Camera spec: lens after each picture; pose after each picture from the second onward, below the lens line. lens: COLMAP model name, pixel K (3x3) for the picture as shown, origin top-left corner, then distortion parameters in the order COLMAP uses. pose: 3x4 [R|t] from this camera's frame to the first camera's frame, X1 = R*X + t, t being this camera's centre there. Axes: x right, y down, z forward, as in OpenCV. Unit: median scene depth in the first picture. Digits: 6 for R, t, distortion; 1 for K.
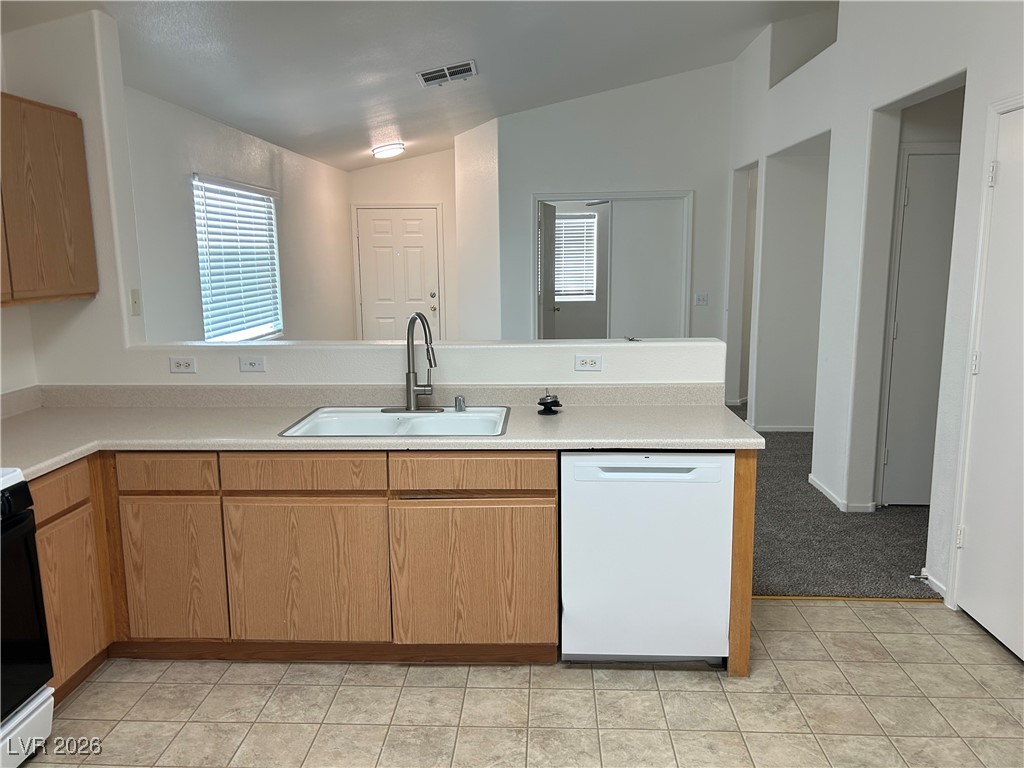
lens RADIAL K [[771.5, 0, 510.3], [0, 771.5, 379.4], [0, 0, 1]] dist [0.050808, -0.040239]
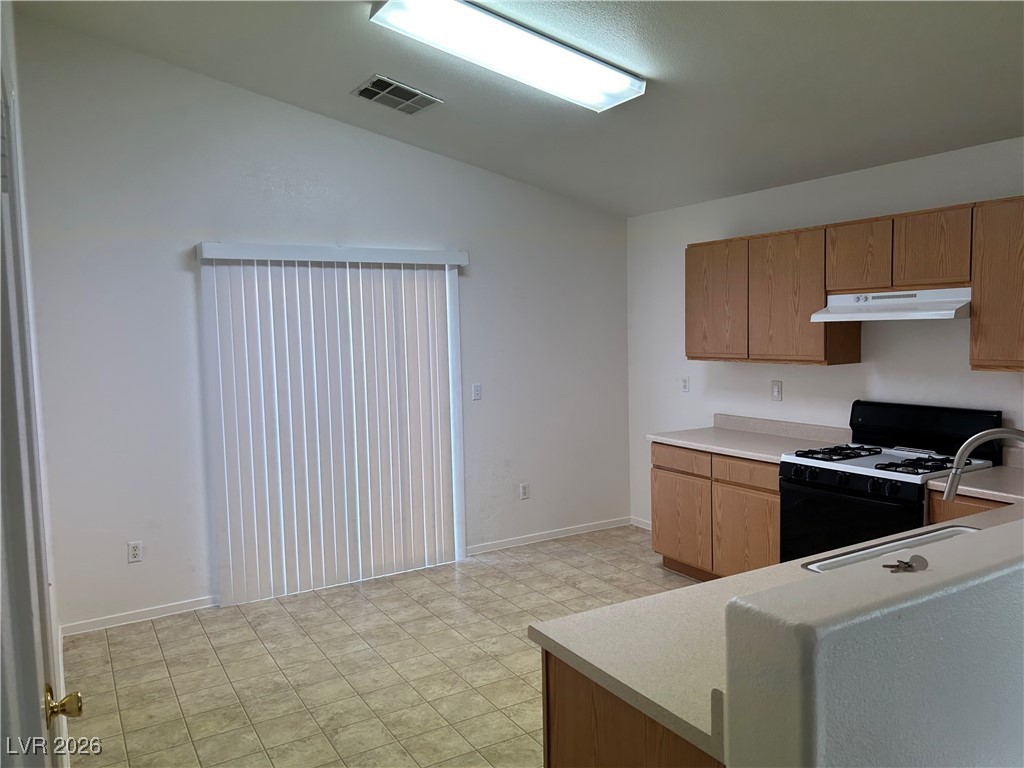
lens RADIAL K [[771.5, 0, 502.8], [0, 771.5, 387.2], [0, 0, 1]] dist [0.050808, -0.040239]
pose [[-0.840315, 0.069062, -0.537682, 0.710212], [-0.059692, 0.974032, 0.218399, -0.354237], [0.538803, 0.215619, -0.814371, 1.941935]]
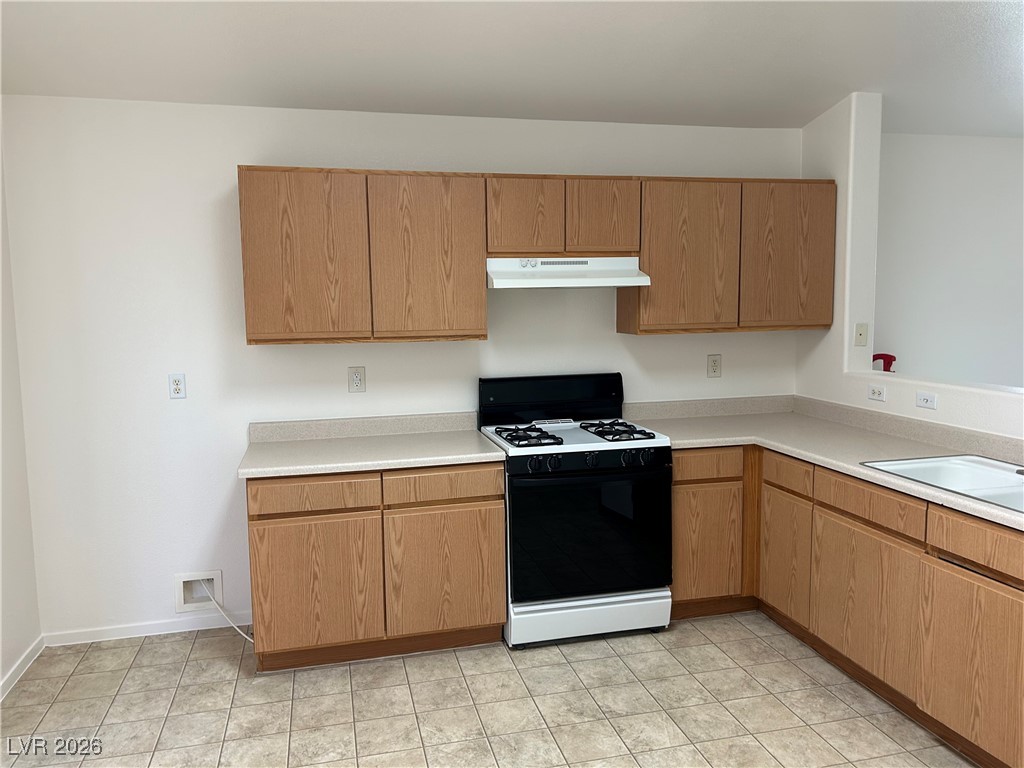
lens RADIAL K [[771.5, 0, 512.0], [0, 771.5, 382.0], [0, 0, 1]] dist [0.050808, -0.040239]
pose [[0.300419, 0.112855, -0.947107, 0.567098], [-0.146103, 0.986702, 0.071229, -0.044563], [0.942551, 0.116977, 0.312913, 0.198084]]
